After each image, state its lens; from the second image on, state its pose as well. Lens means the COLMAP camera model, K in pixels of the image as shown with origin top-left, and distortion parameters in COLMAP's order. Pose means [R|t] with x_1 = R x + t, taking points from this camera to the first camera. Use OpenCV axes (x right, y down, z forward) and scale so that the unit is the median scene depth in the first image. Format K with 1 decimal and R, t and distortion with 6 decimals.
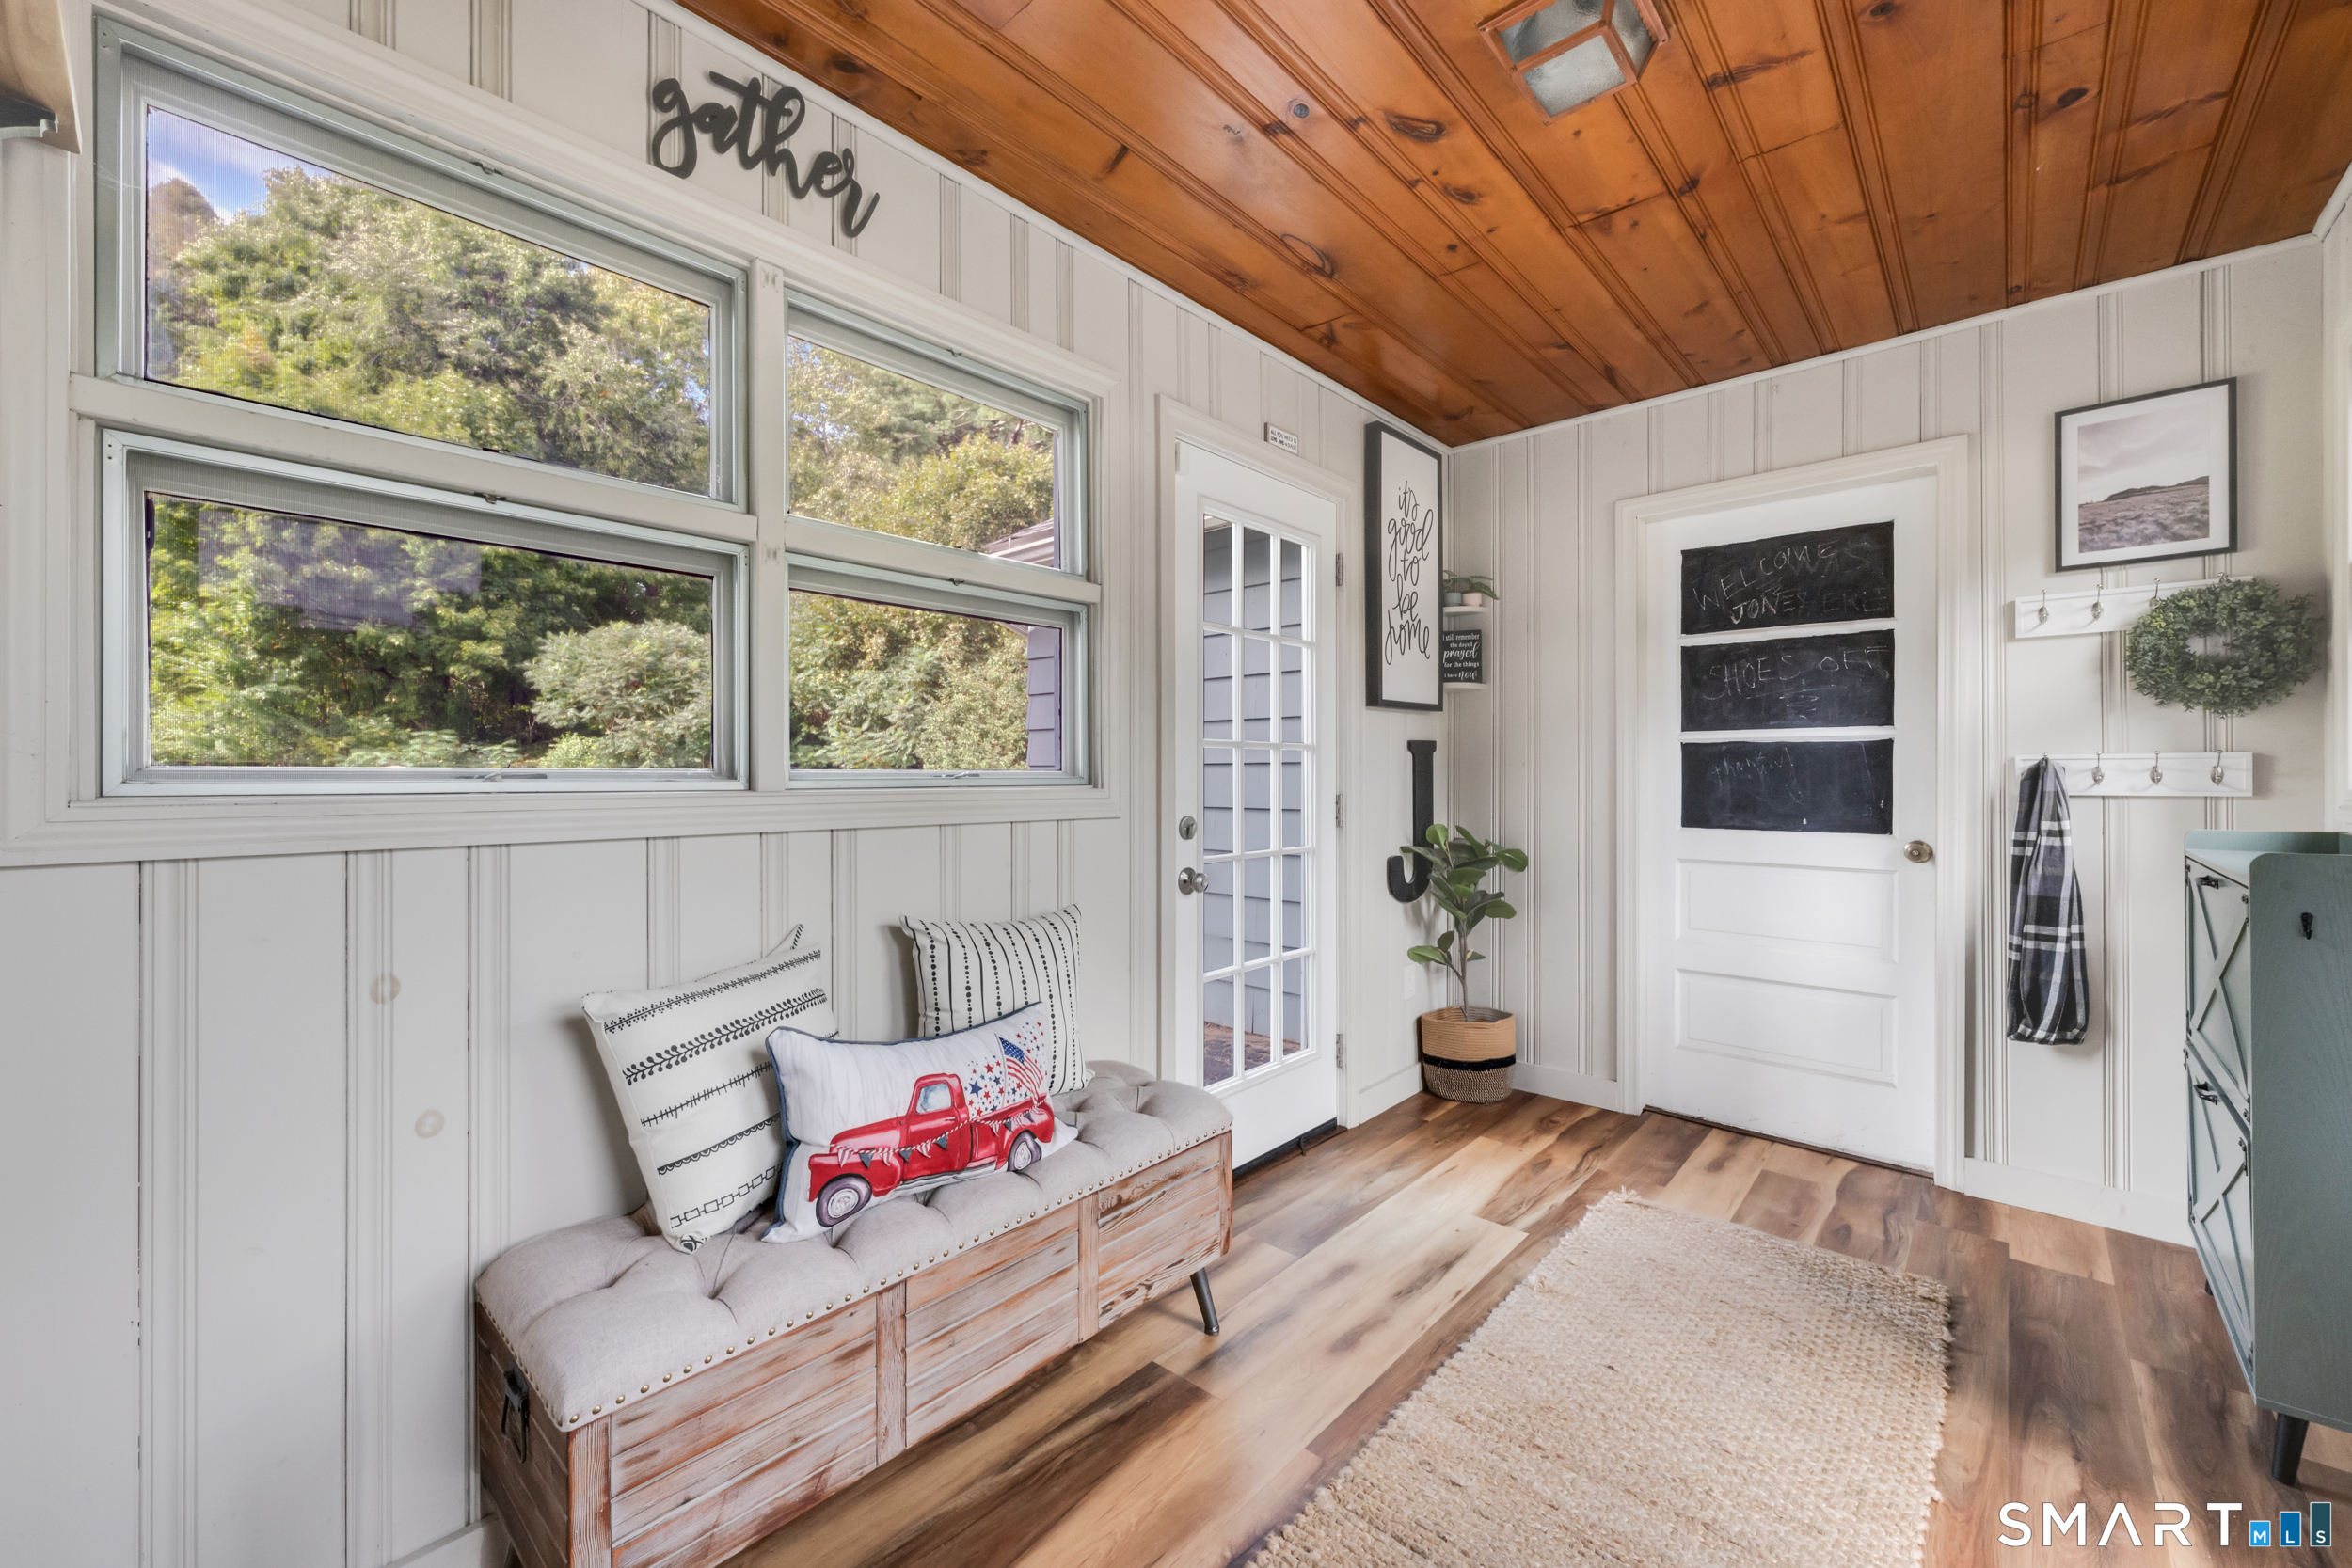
lens RADIAL K [[937.1, 0, 1175.1], [0, 937.1, 777.4], [0, 0, 1]] dist [0.001373, 0.000298]
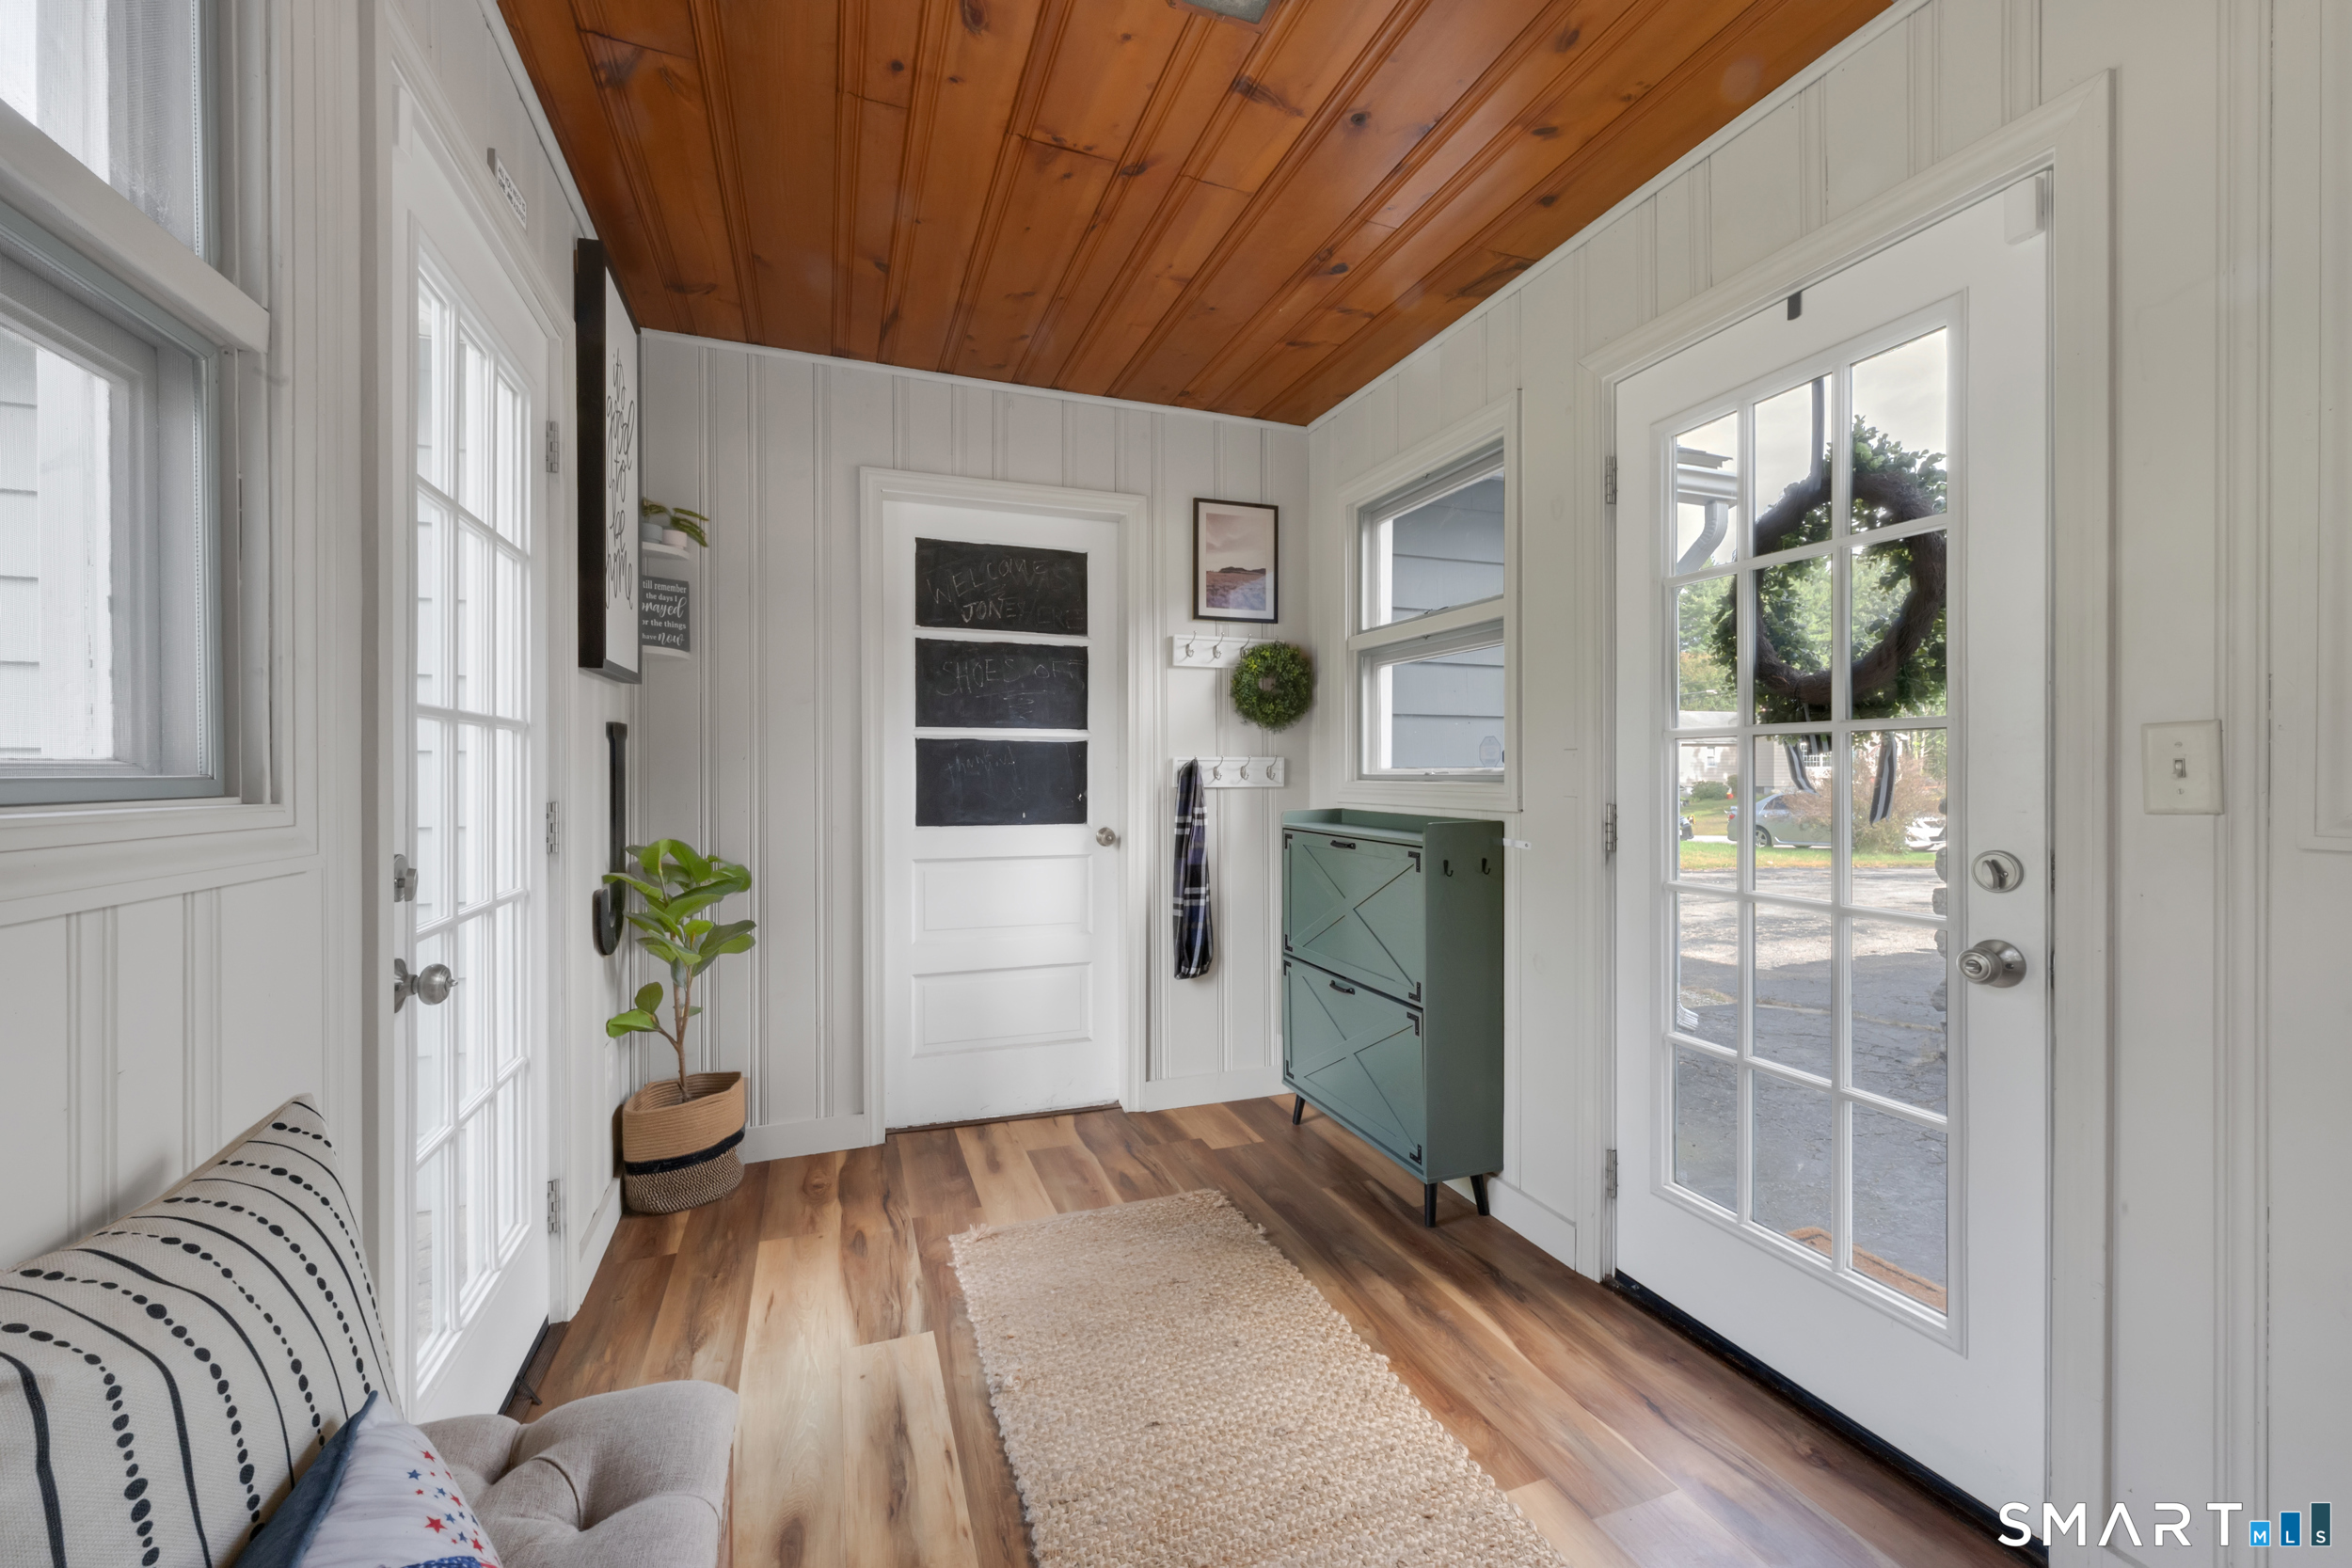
lens RADIAL K [[937.1, 0, 1177.8], [0, 937.1, 774.7], [0, 0, 1]] dist [0.001373, 0.000298]
pose [[0.453393, -0.001876, 0.891309, -0.221427], [0.001078, 0.999998, 0.001557, -0.001051], [-0.891310, 0.000255, 0.453394, 0.376754]]
